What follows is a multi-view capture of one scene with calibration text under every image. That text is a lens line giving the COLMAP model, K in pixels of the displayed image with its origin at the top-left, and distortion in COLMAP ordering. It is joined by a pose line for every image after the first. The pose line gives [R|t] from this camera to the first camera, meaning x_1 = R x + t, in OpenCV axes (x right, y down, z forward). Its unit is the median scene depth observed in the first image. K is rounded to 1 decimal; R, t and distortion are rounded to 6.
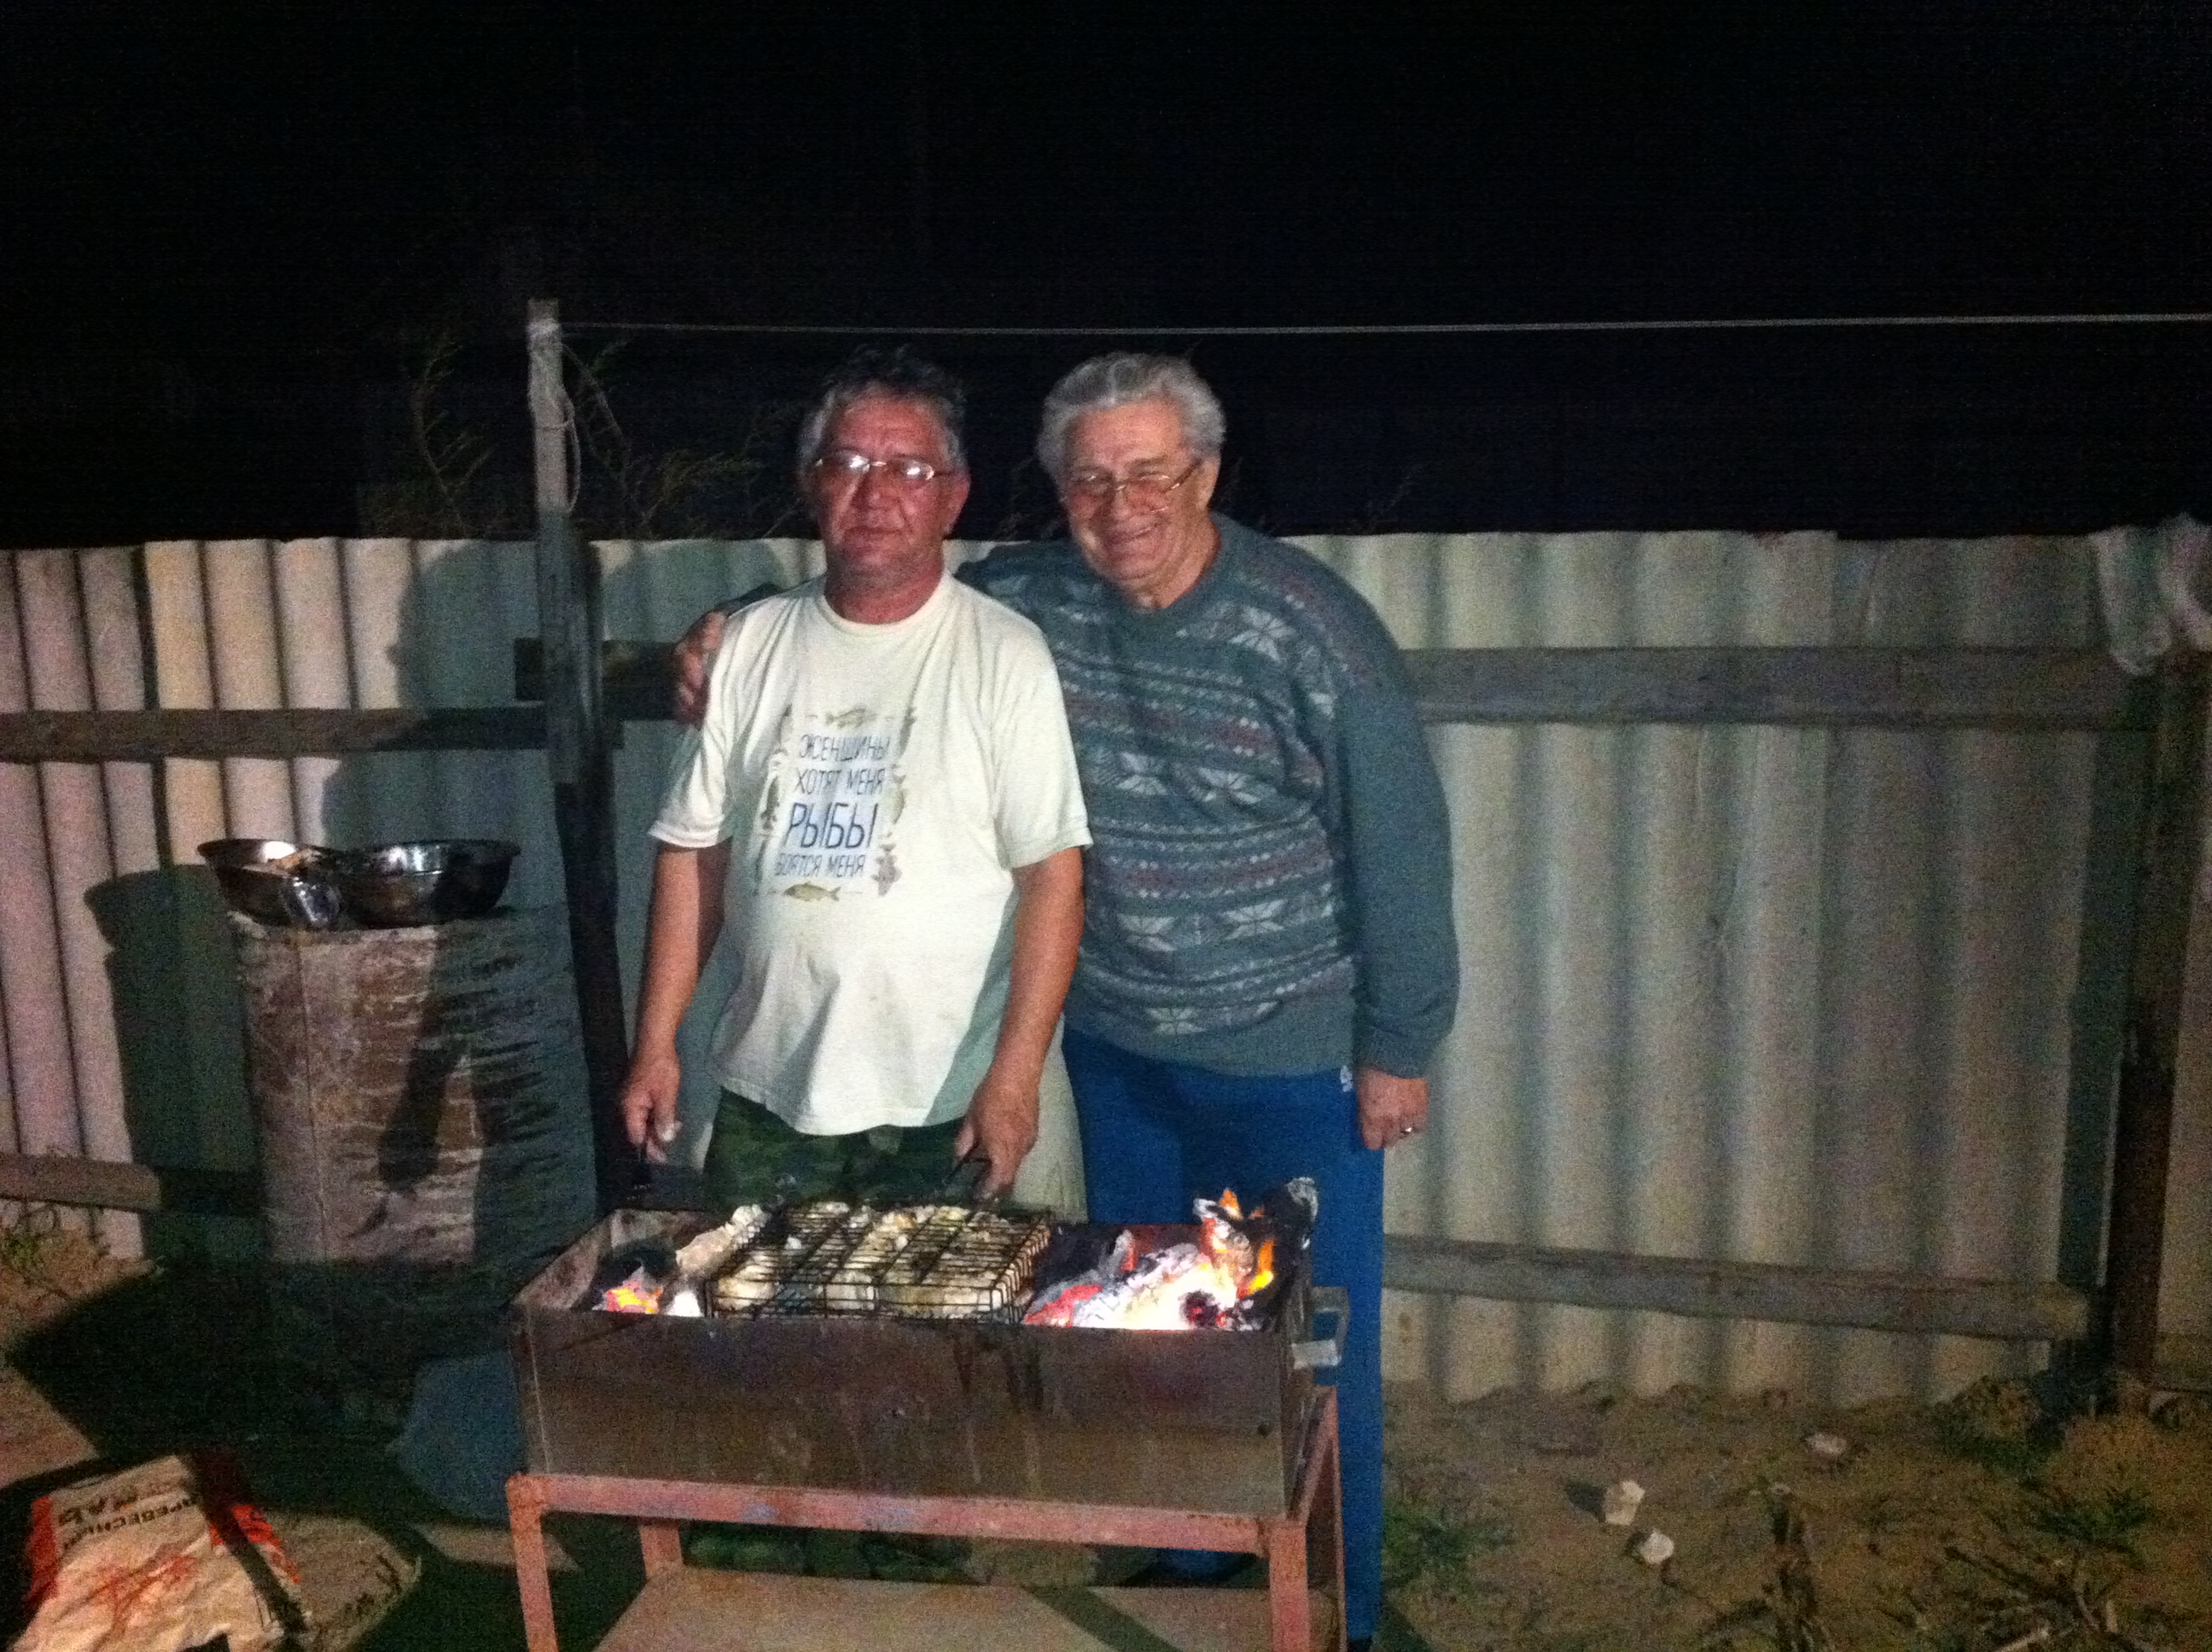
lens RADIAL K [[2097.7, 0, 1107.8], [0, 2097.7, 839.9], [0, 0, 1]] dist [0.009385, -0.096090]
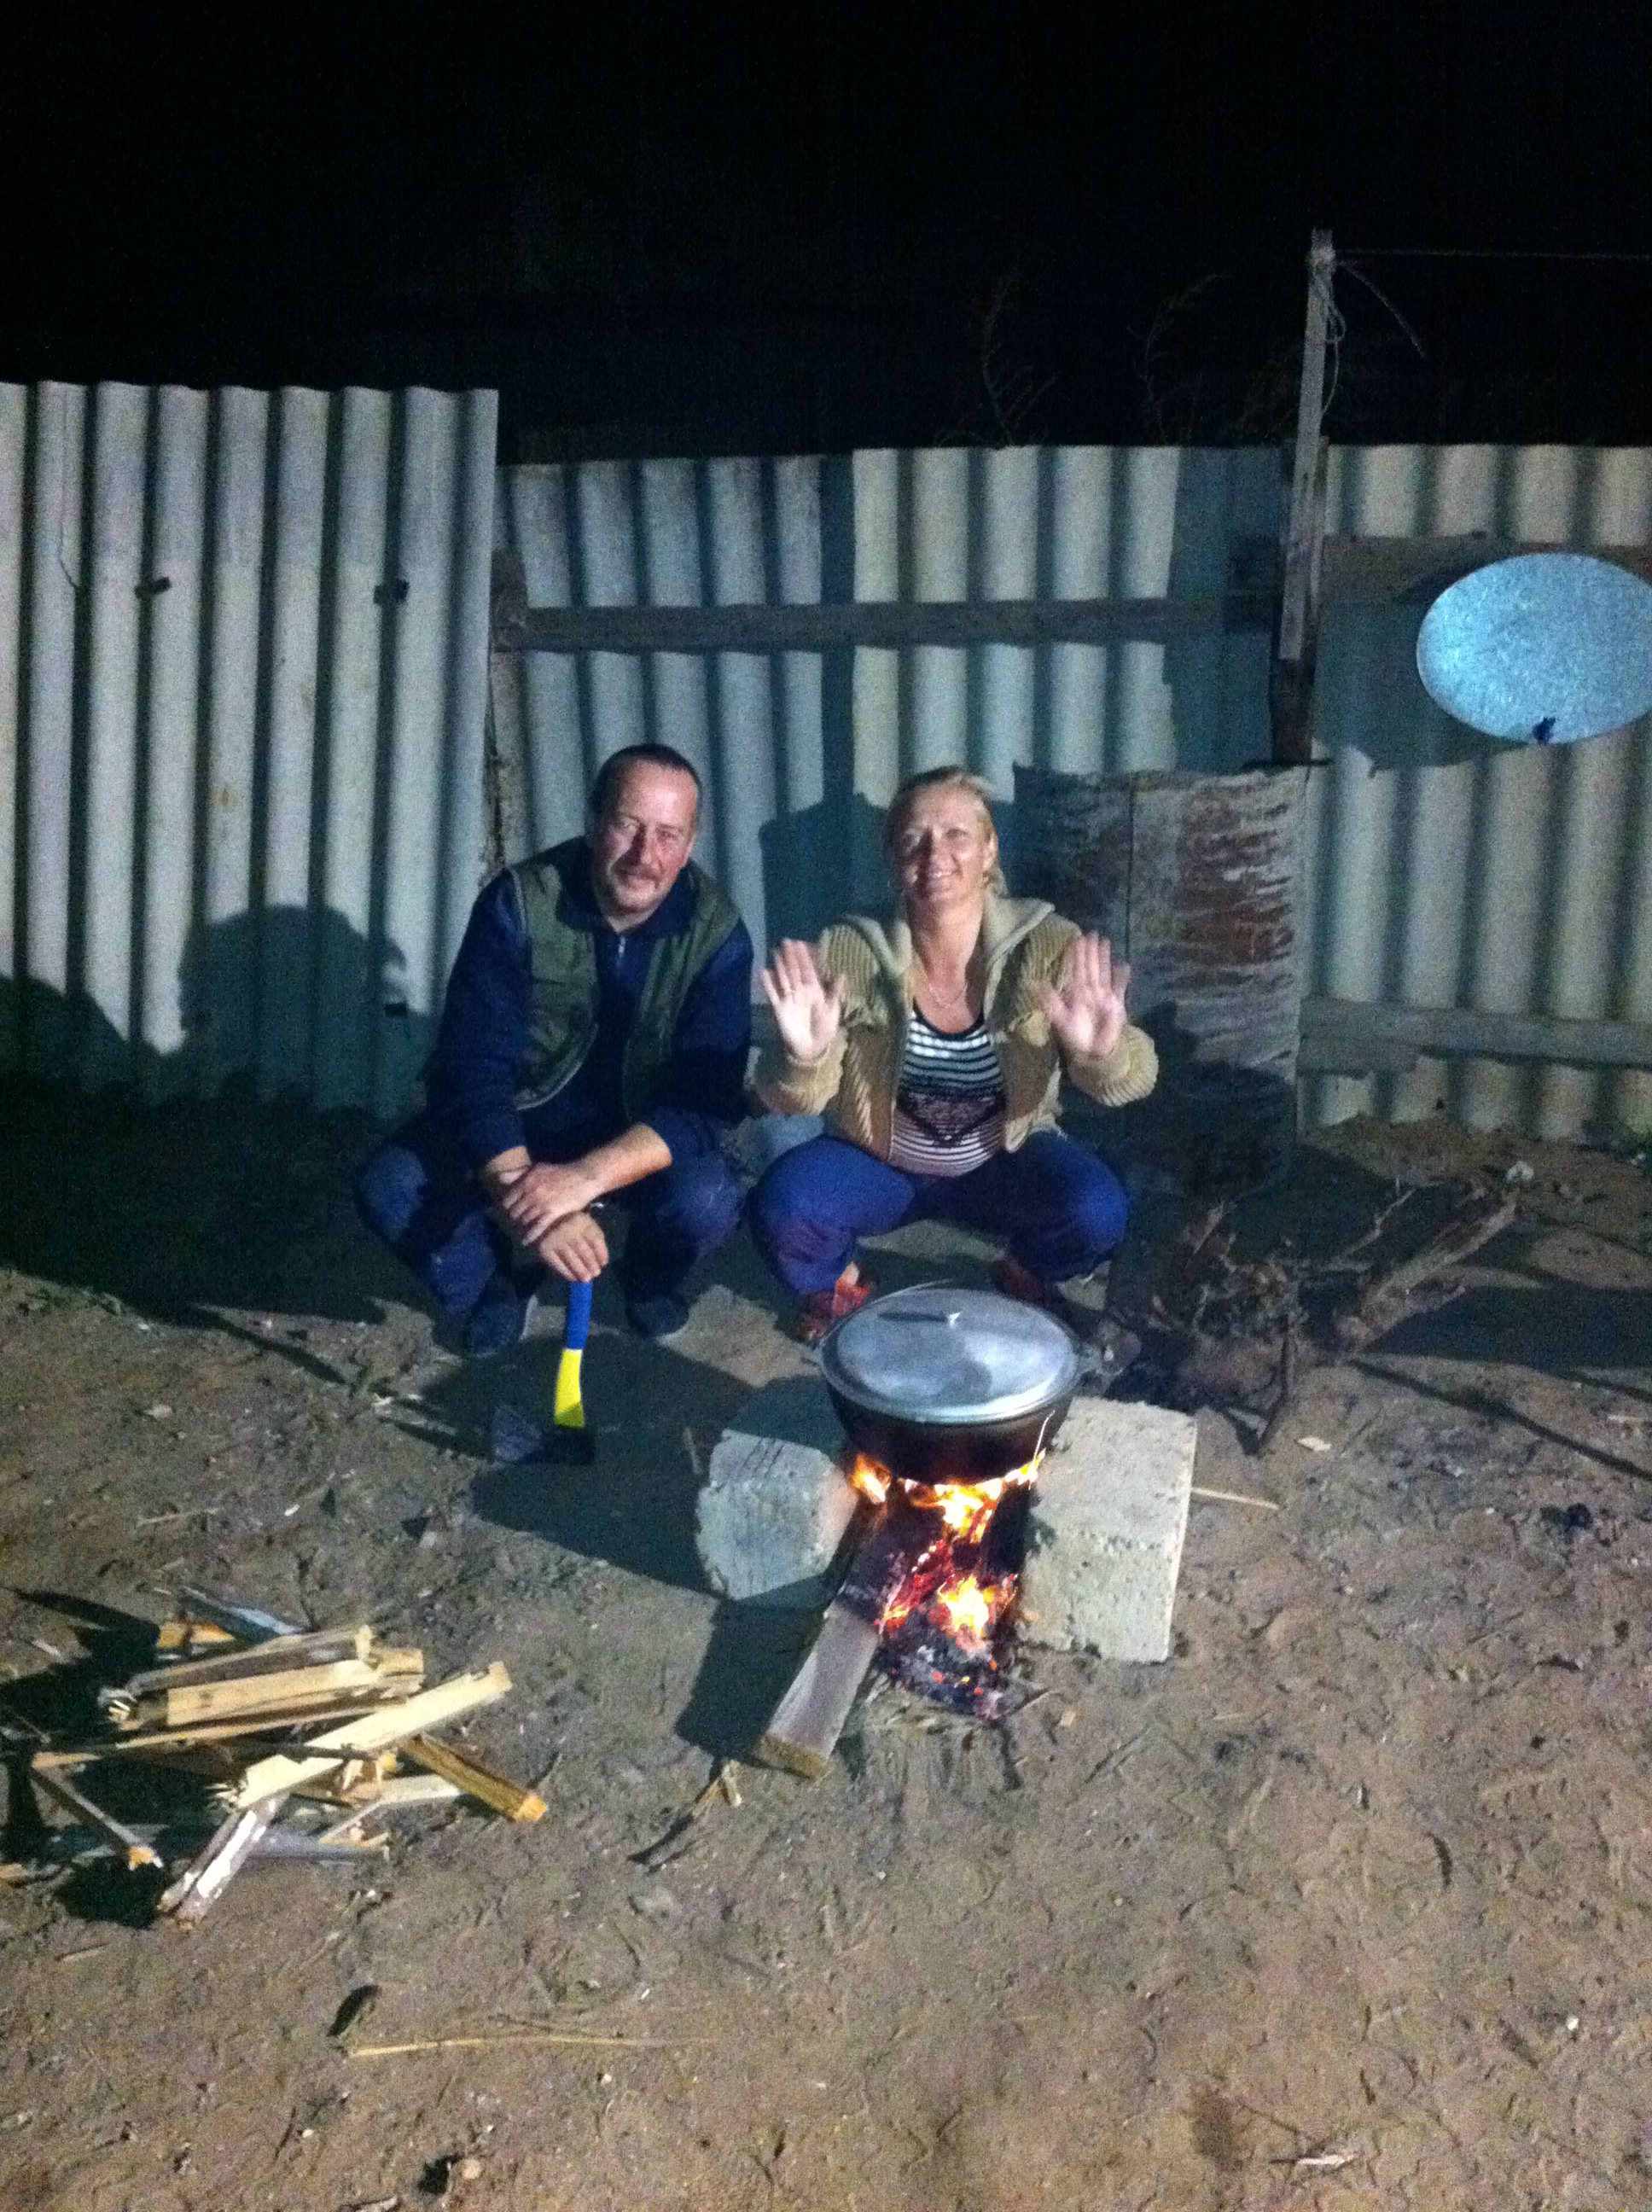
lens RADIAL K [[2097.7, 0, 825.1], [0, 2097.7, 1107.5], [0, 0, 1]] dist [0.009385, -0.096090]
pose [[0.999653, -0.004055, 0.026027, -0.657122], [0.000571, 0.991182, 0.132503, 0.078145], [-0.026335, -0.132442, 0.990841, -0.224370]]
